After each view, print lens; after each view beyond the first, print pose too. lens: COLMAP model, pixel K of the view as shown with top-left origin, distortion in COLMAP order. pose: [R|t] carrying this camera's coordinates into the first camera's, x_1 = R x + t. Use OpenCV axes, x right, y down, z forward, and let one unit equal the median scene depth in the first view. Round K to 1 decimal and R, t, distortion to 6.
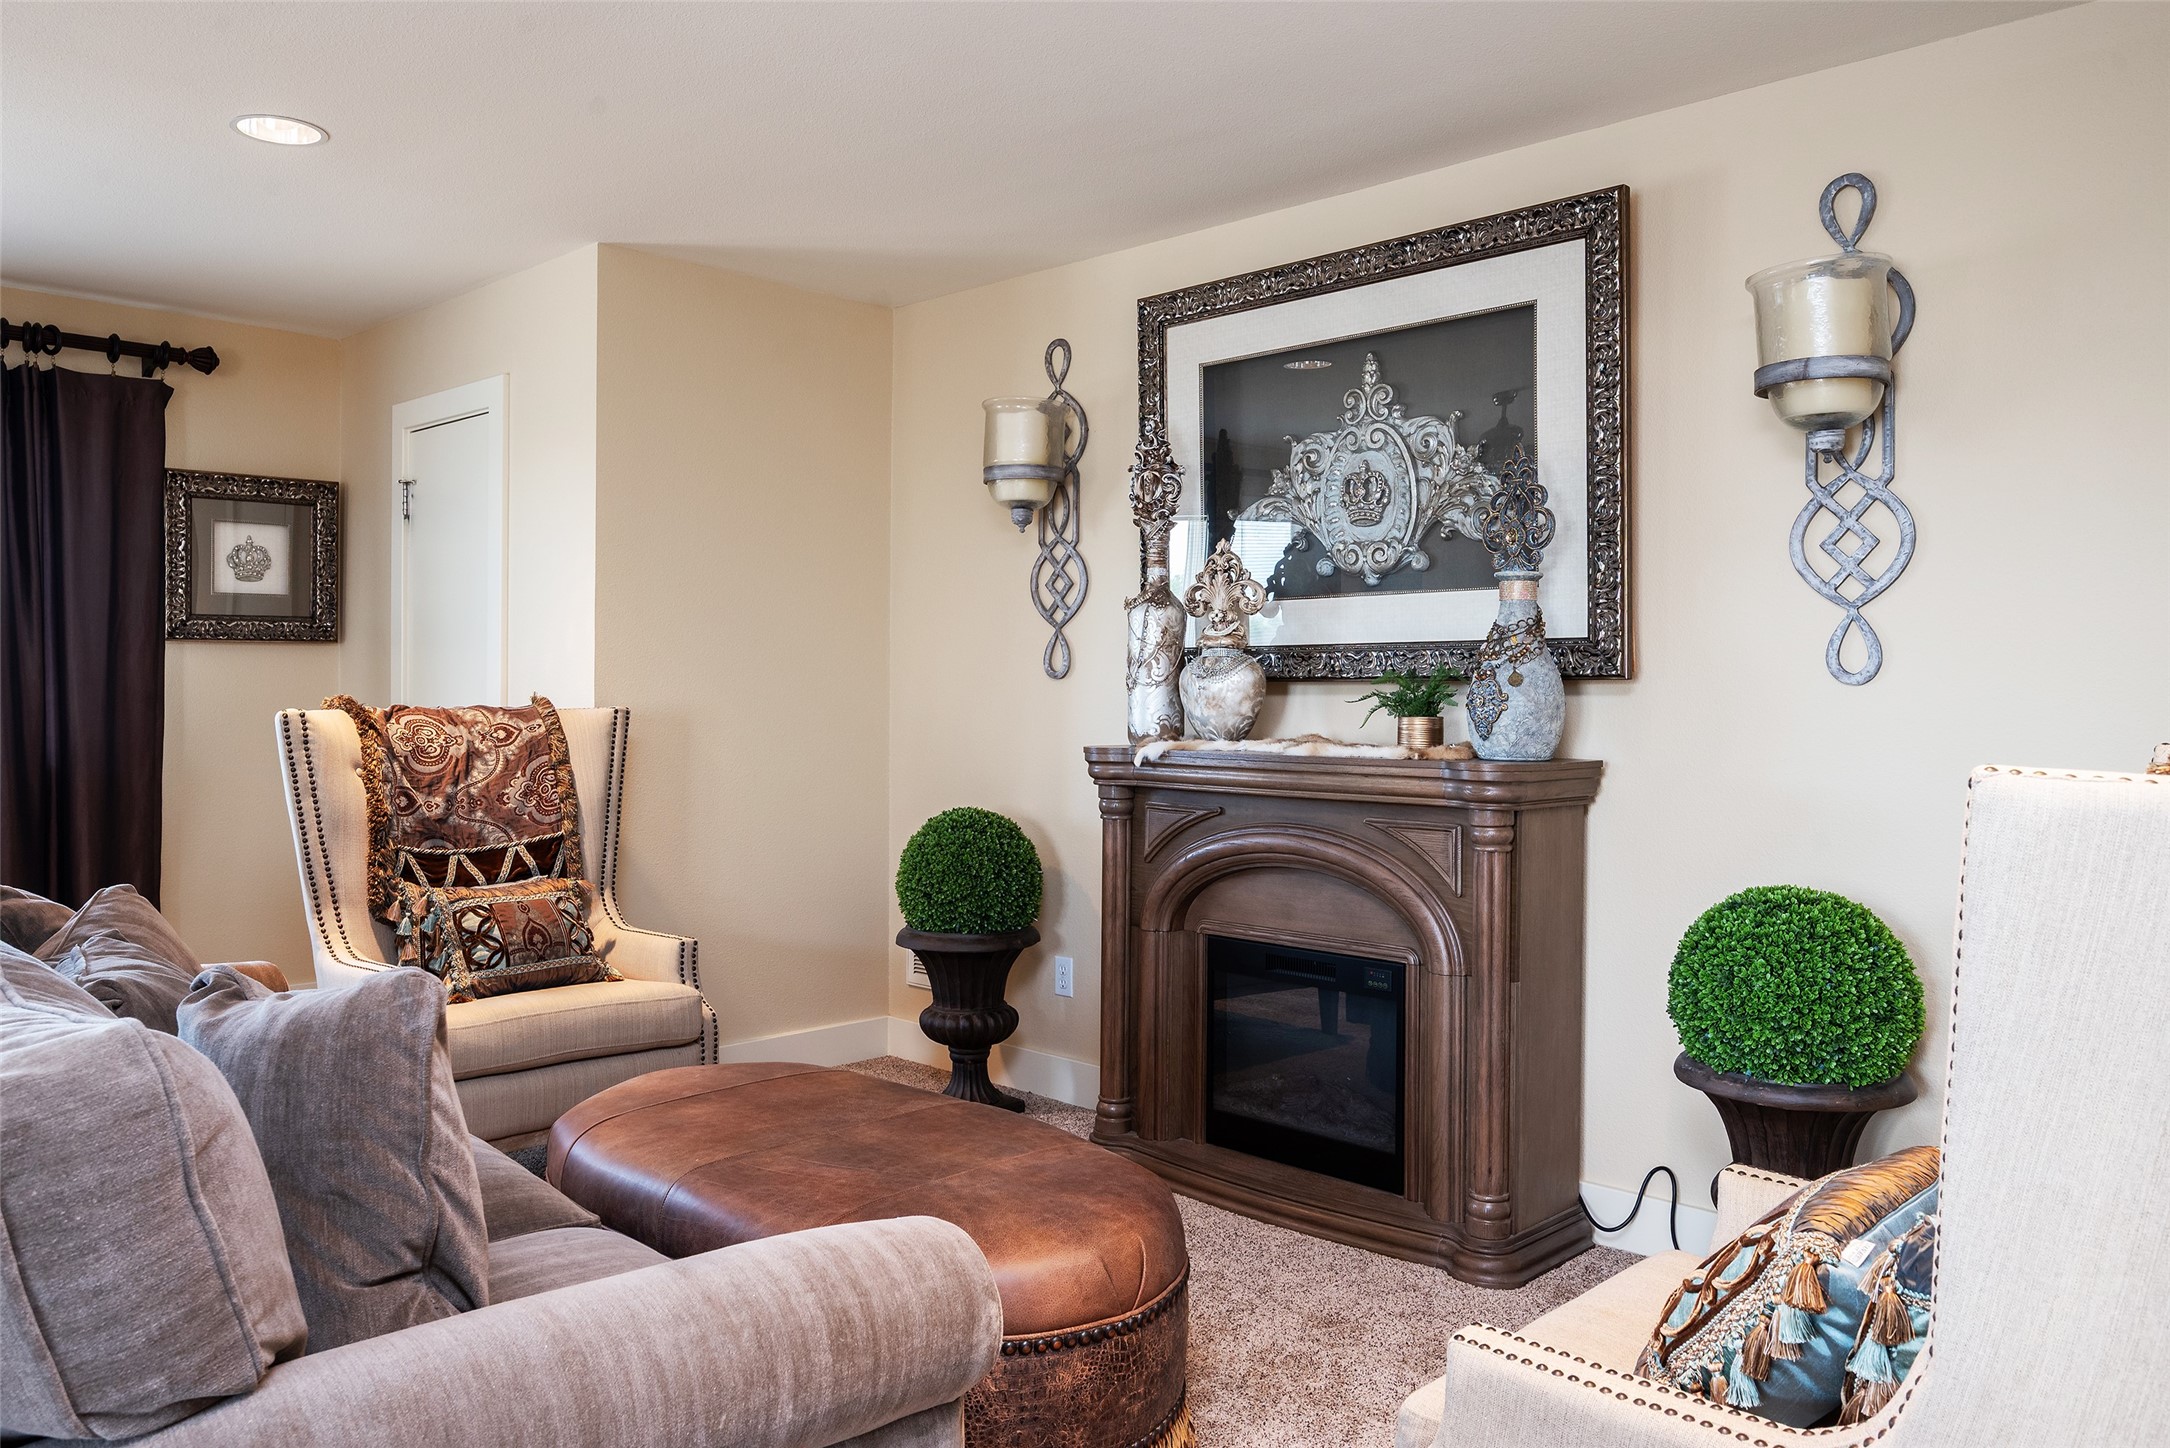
lens RADIAL K [[1576.1, 0, 1086.7], [0, 1576.1, 719.5], [0, 0, 1]] dist [0.000287, 0.000228]
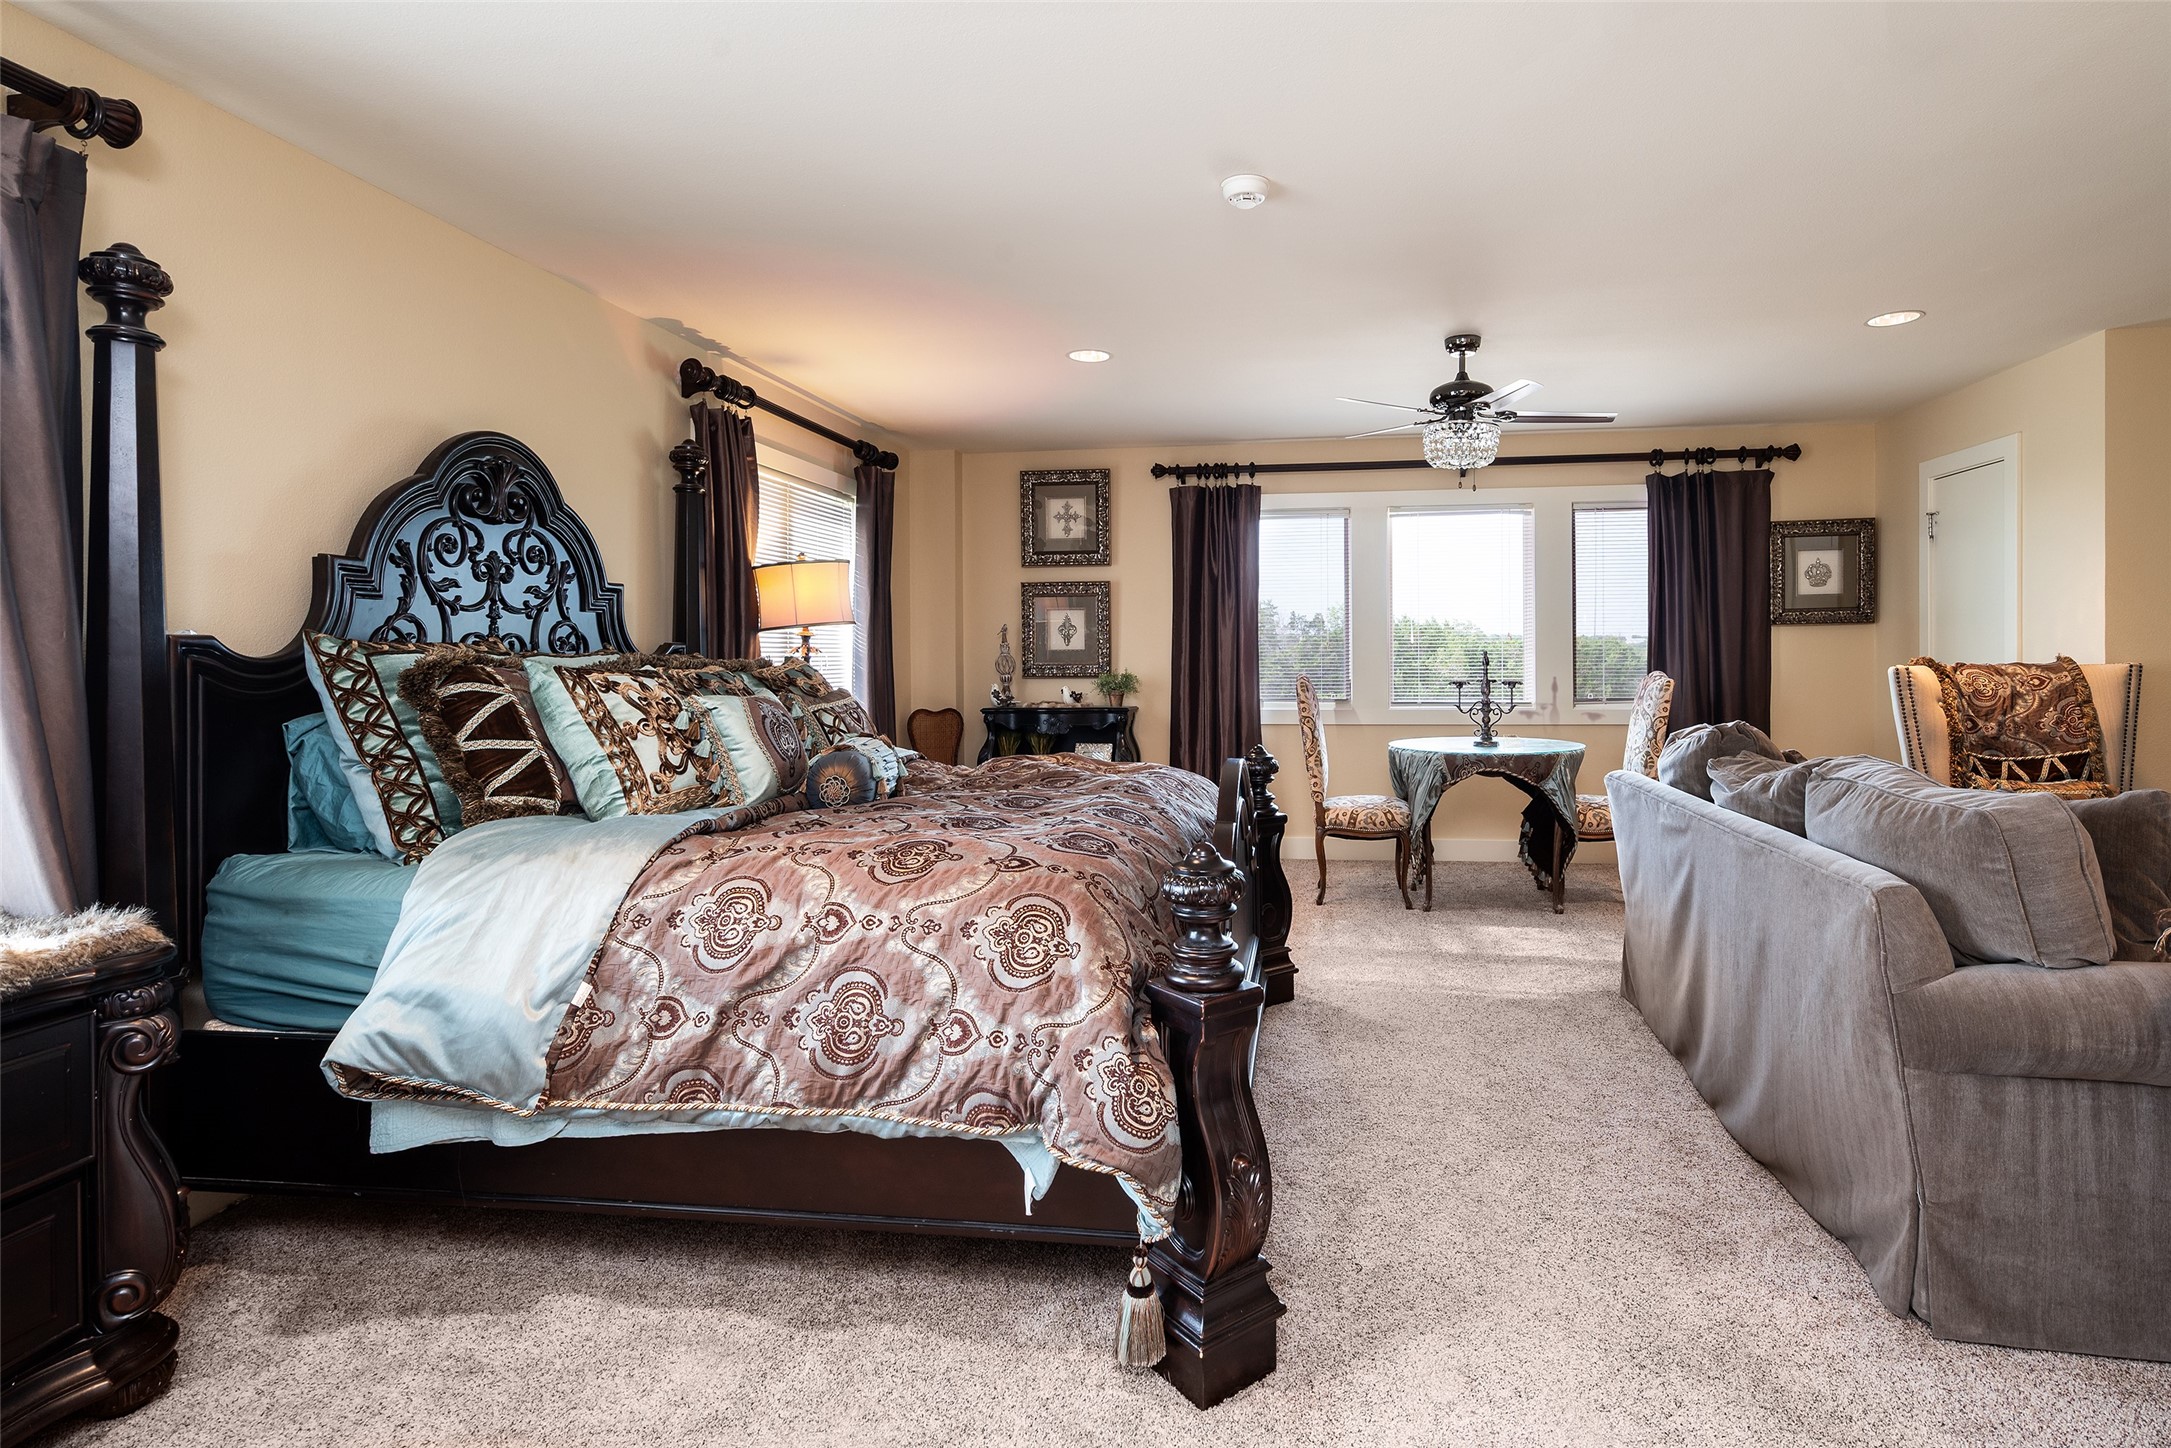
lens RADIAL K [[1170.1, 0, 1156.3], [0, 1170.1, 668.7], [0, 0, 1]] dist [-0.004369, -0.000326]
pose [[0.614049, -0.005041, -0.789252, -0.015395], [-0.001646, 0.999969, -0.007668, 0.006813], [0.789266, 0.006008, 0.614022, -0.321314]]
